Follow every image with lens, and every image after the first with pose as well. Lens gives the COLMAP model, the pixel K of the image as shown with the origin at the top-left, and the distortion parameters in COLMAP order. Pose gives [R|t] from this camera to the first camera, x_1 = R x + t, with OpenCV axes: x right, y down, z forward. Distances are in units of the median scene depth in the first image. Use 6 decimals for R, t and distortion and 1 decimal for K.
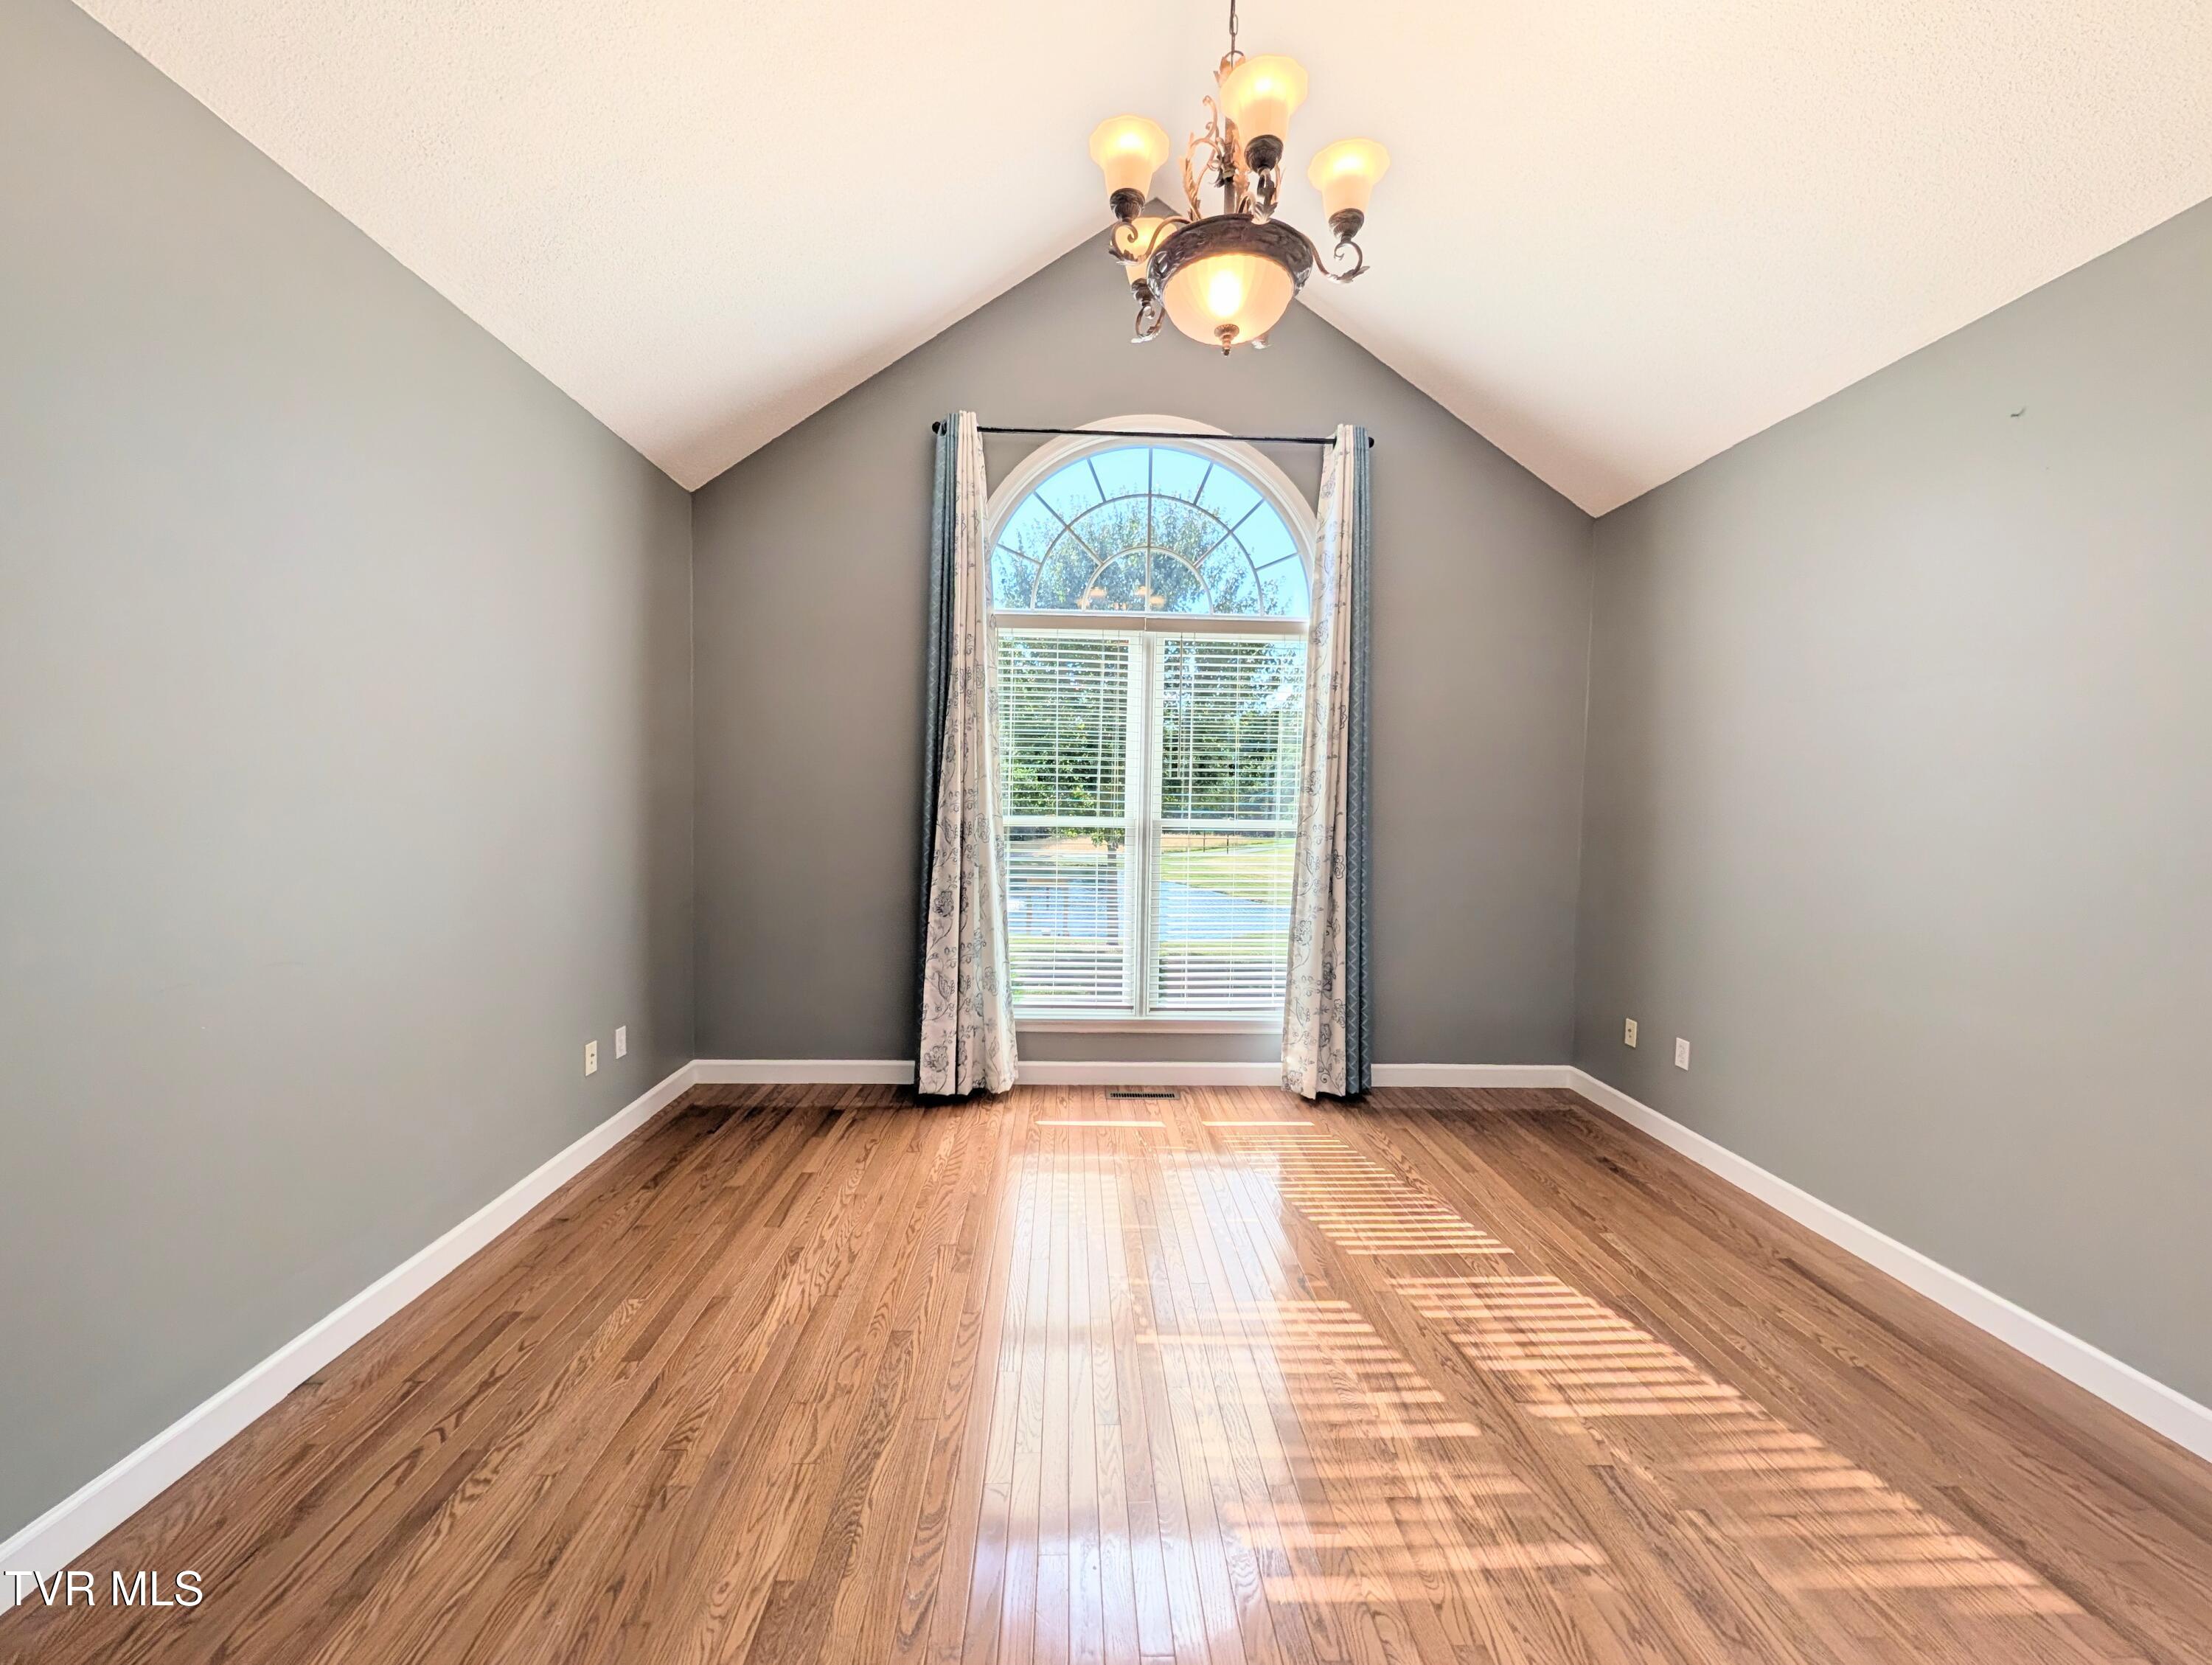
lens RADIAL K [[855.4, 0, 1084.5], [0, 855.4, 832.6], [0, 0, 1]] dist [0.000051, -0.000256]
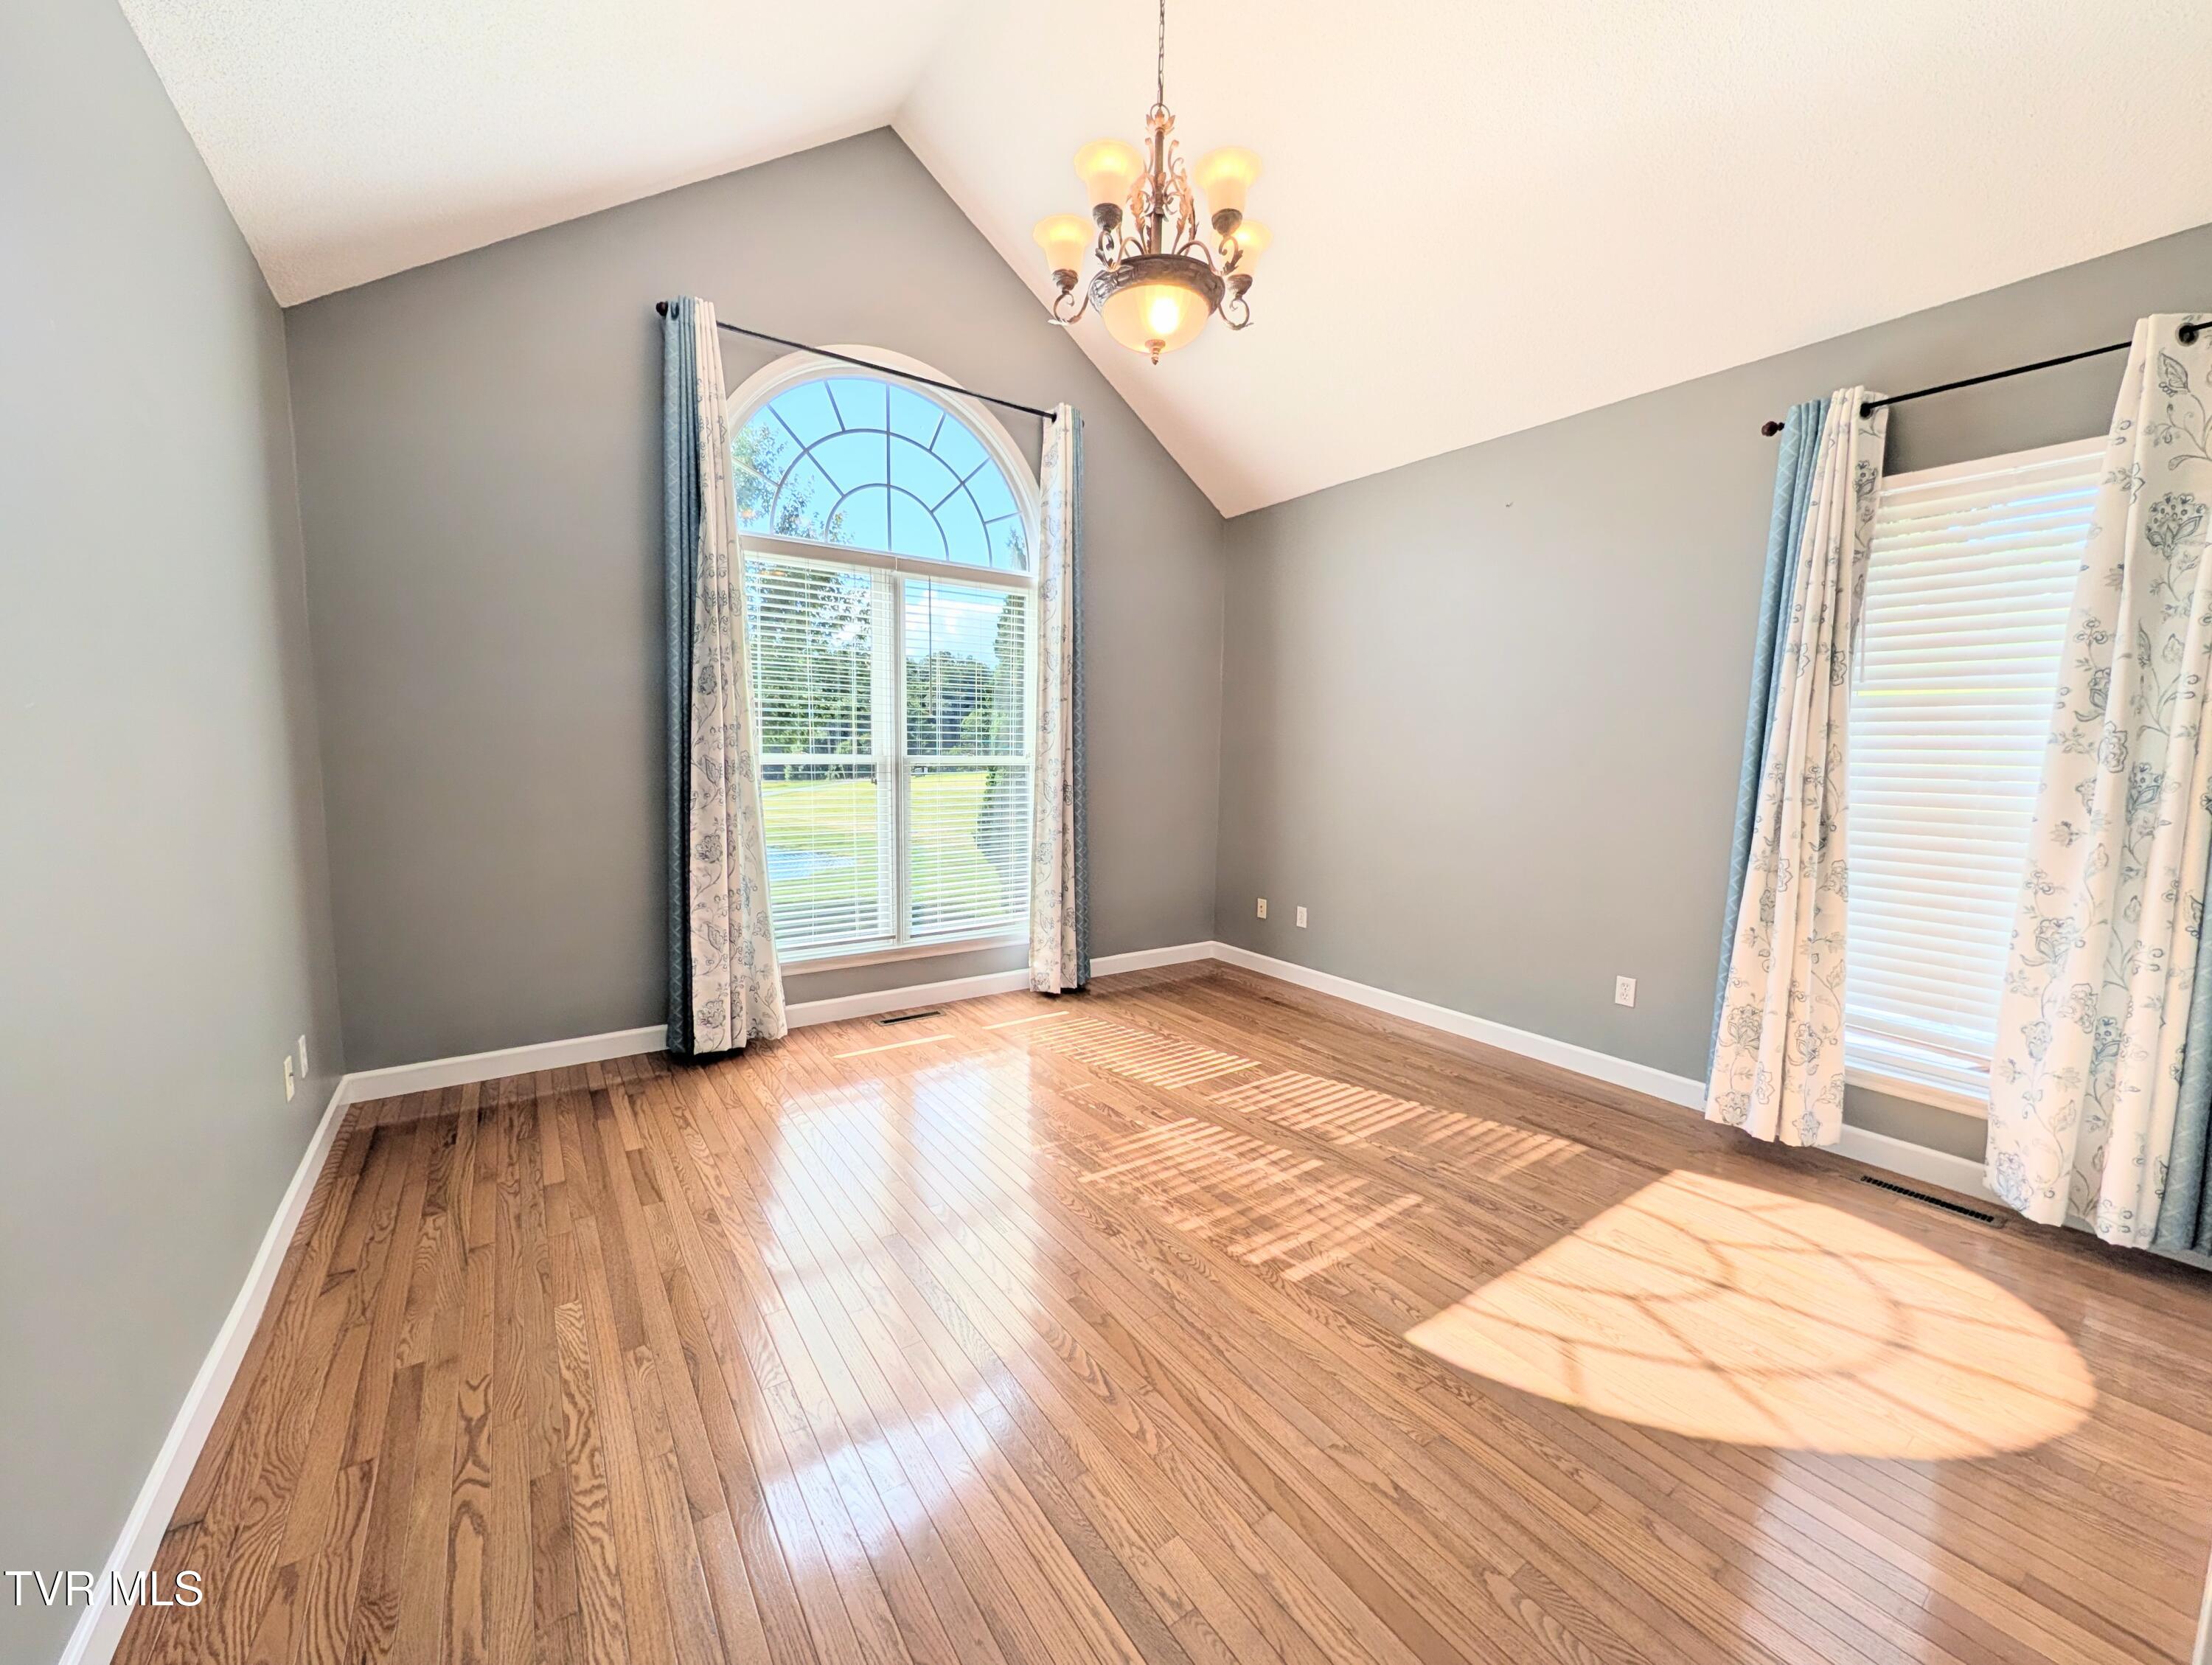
lens RADIAL K [[855.4, 0, 1098.6], [0, 855.4, 833.4], [0, 0, 1]] dist [0.000051, -0.000256]
pose [[0.842002, -0.058024, 0.536345, -0.304919], [0.021204, 0.996990, 0.074569, 0.006123], [-0.539057, -0.051415, 0.840698, -0.004686]]
